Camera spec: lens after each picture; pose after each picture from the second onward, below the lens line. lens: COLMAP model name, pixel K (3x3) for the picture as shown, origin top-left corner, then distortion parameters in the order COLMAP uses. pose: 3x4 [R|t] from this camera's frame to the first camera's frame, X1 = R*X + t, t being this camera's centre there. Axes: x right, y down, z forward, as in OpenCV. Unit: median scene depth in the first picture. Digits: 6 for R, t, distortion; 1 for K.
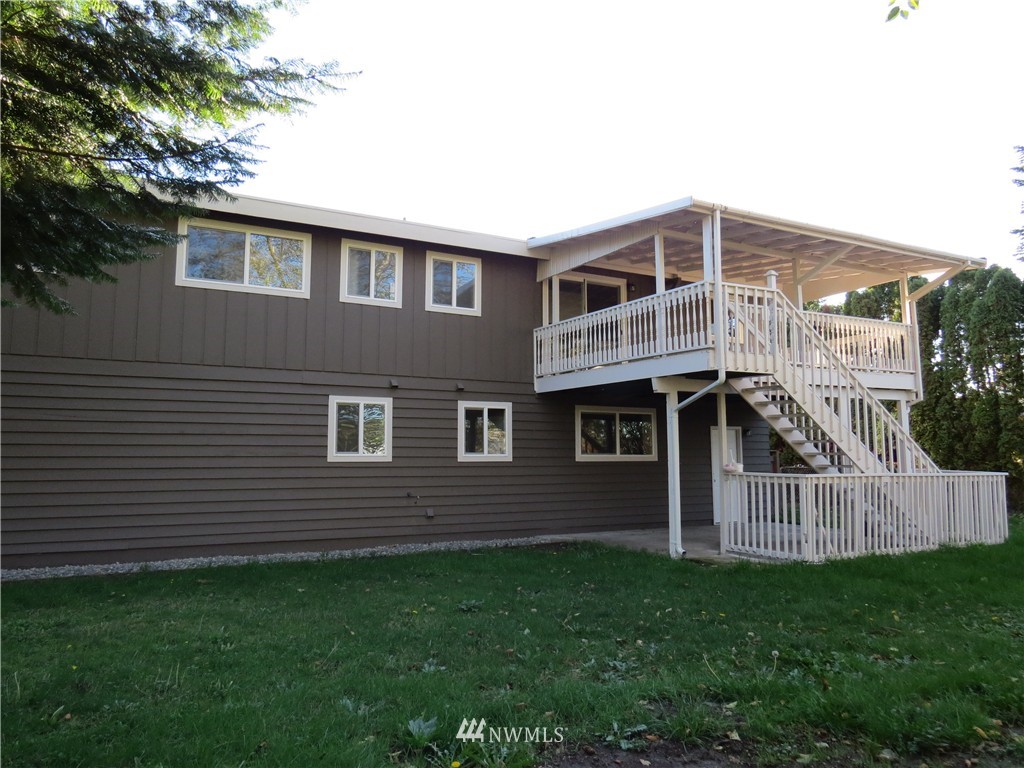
lens RADIAL K [[725.1, 0, 512.0], [0, 725.1, 384.0], [0, 0, 1]] dist [-0.021334, -0.001357]
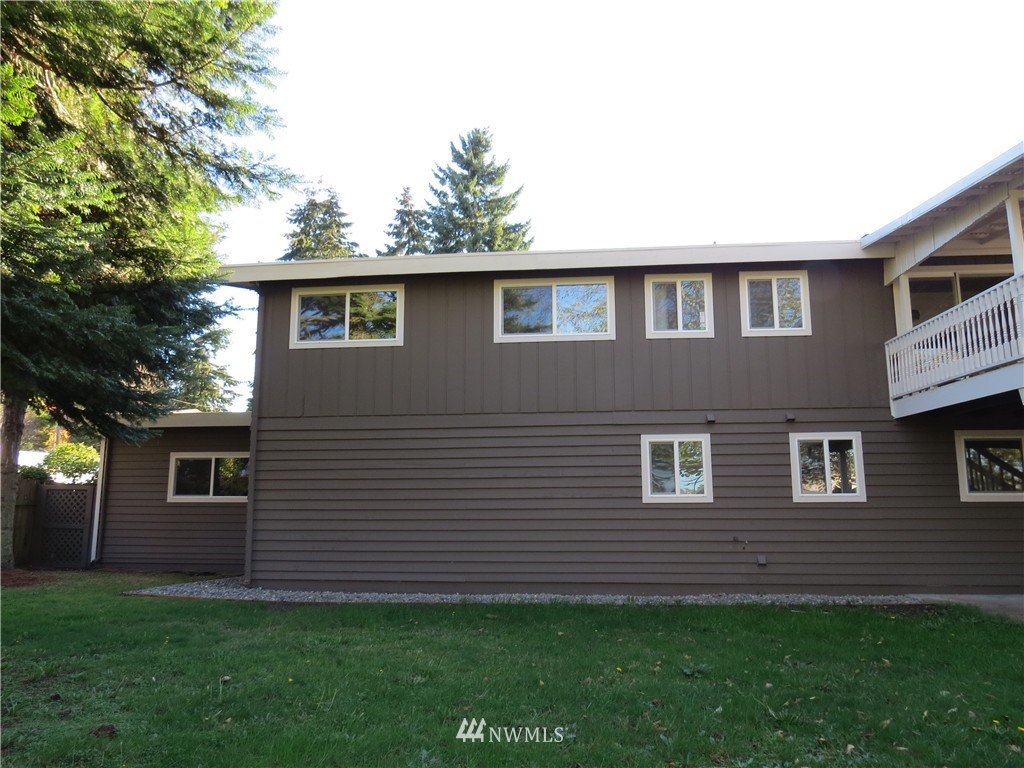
lens RADIAL K [[725.1, 0, 512.0], [0, 725.1, 384.0], [0, 0, 1]] dist [-0.021334, -0.001357]
pose [[0.825473, -0.090543, -0.557132, 0.149641], [0.059778, 0.995523, -0.073218, 0.008213], [0.561267, 0.027135, 0.827190, 0.083325]]
